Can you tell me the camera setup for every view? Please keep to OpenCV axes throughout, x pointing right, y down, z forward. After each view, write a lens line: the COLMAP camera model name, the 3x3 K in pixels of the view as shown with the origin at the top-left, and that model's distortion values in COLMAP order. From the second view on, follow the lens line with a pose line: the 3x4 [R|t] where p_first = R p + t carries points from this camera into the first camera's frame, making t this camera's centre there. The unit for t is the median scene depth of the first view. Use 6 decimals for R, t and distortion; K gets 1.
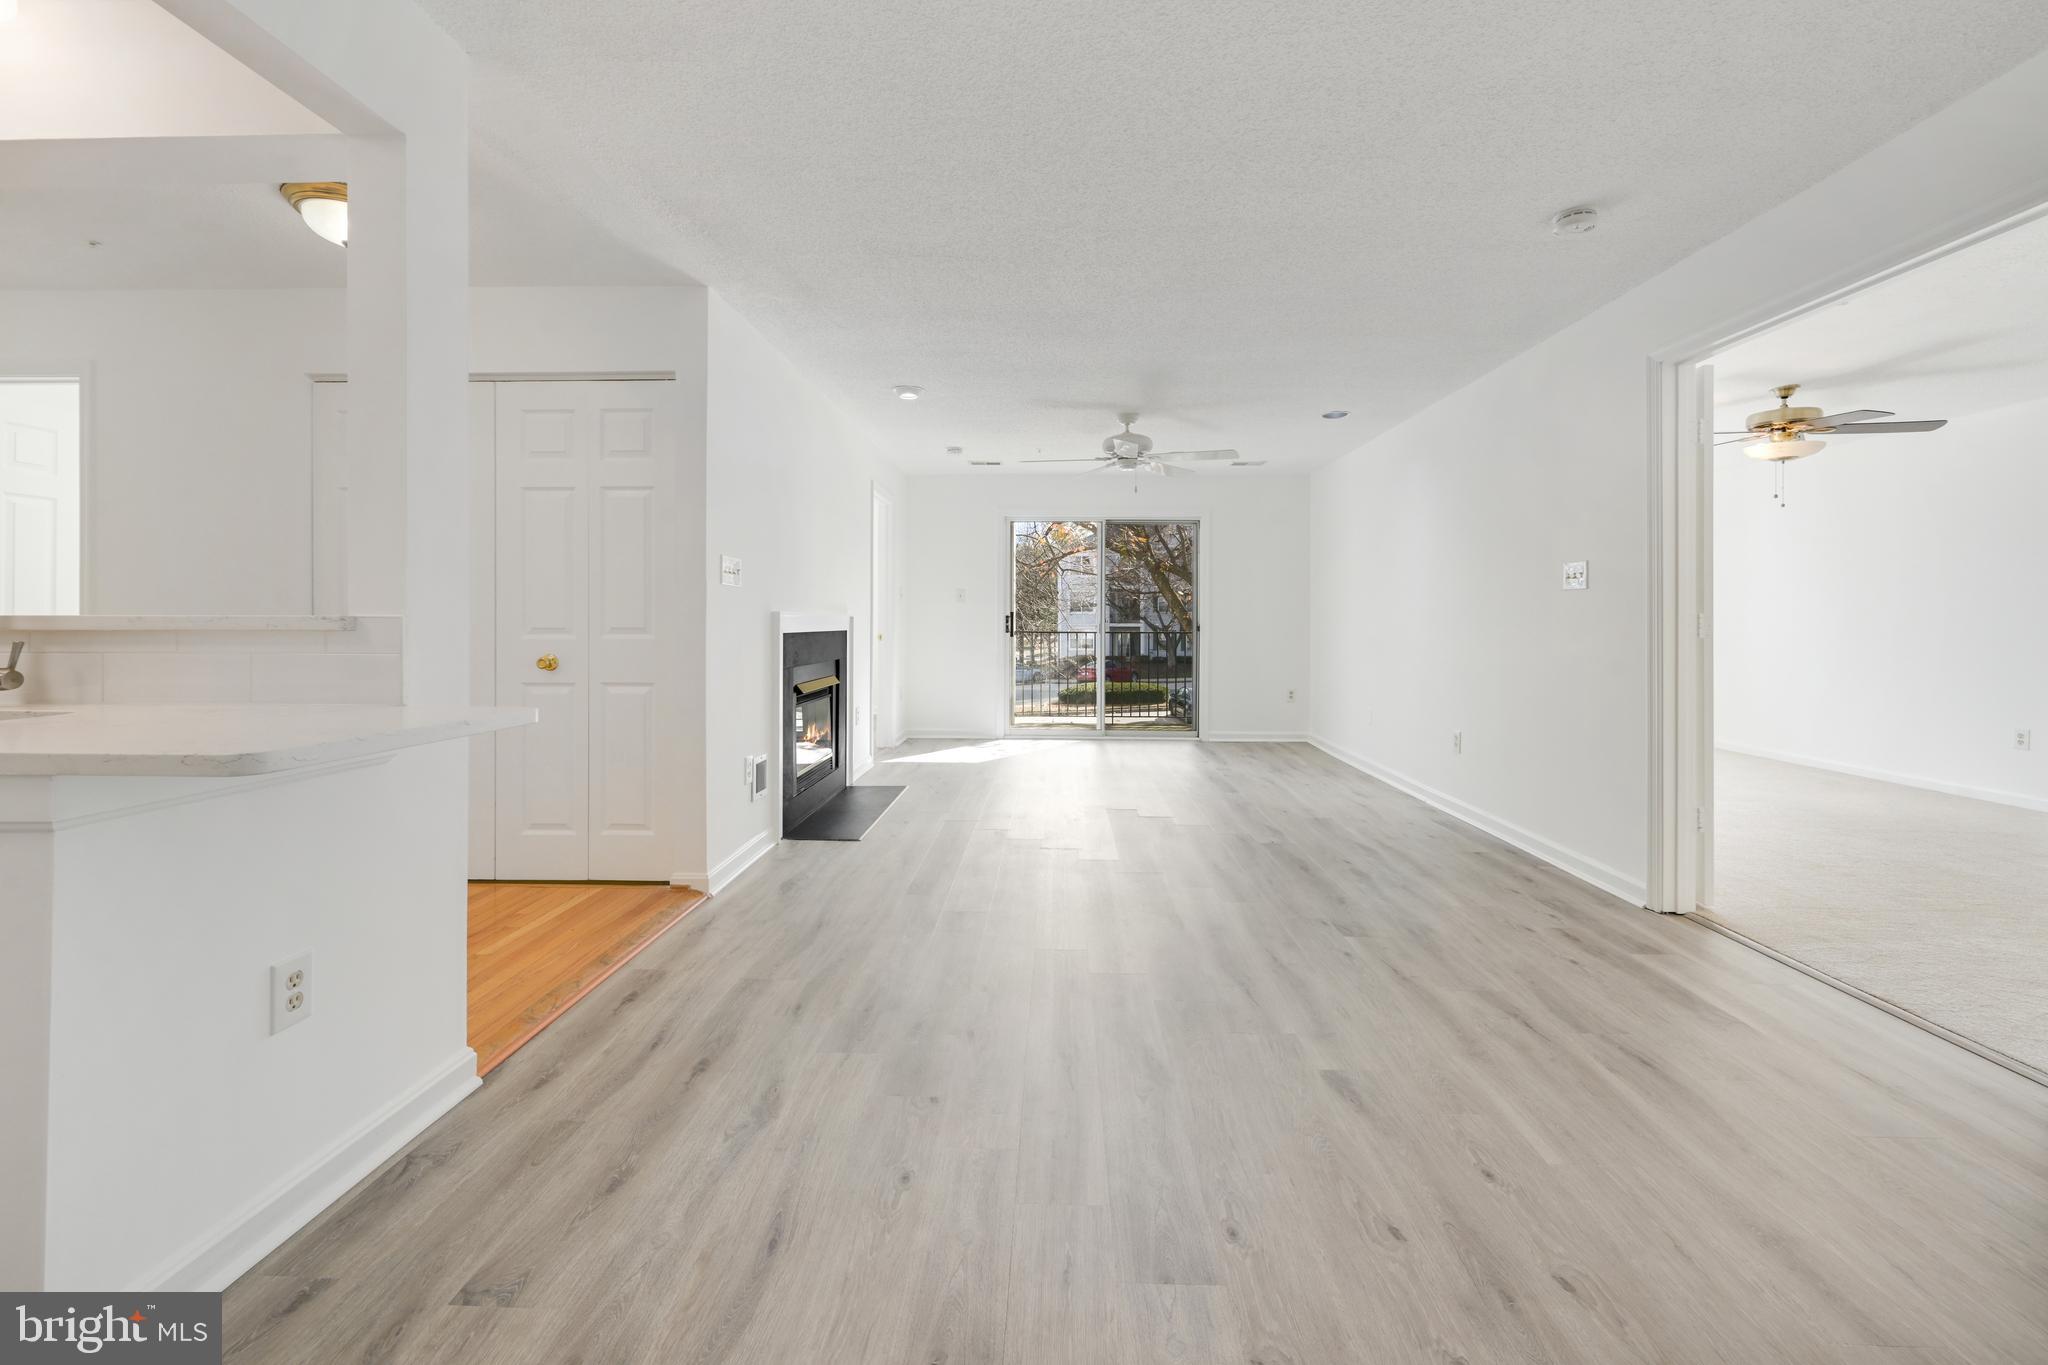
lens RADIAL K [[814.7, 0, 1049.7], [0, 814.7, 626.1], [0, 0, 1]] dist [0.000698, 0.000101]
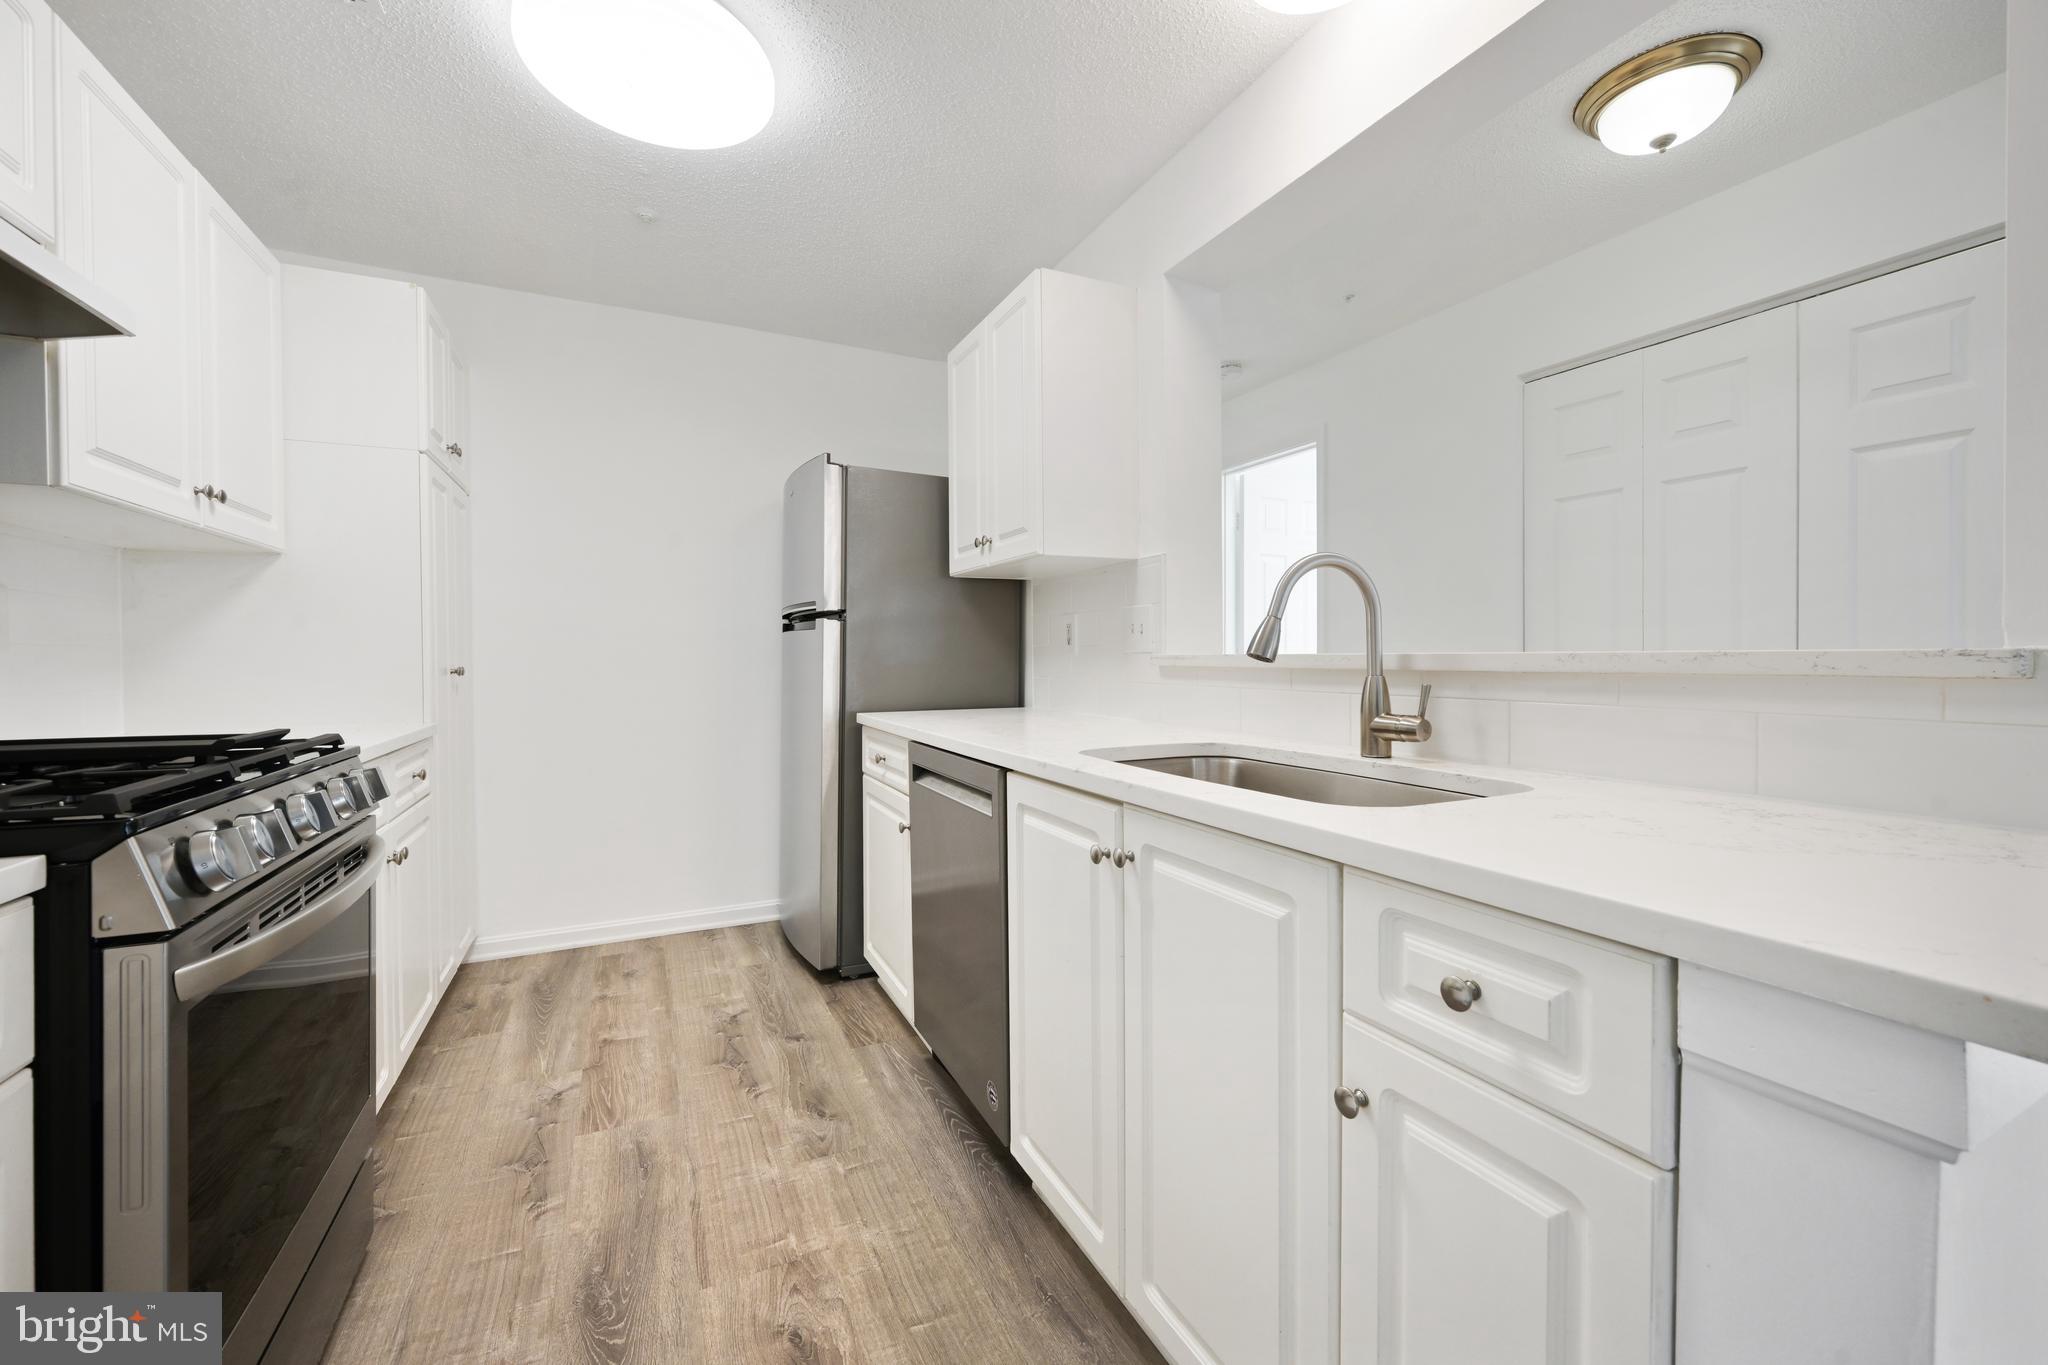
lens RADIAL K [[814.7, 0, 1022.3], [0, 814.7, 667.4], [0, 0, 1]] dist [0.000698, 0.000101]
pose [[0.453379, 0.008165, -0.891281, -0.699205], [-0.004767, 0.999966, 0.006736, -0.001866], [0.891305, 0.001195, 0.453402, 0.248399]]
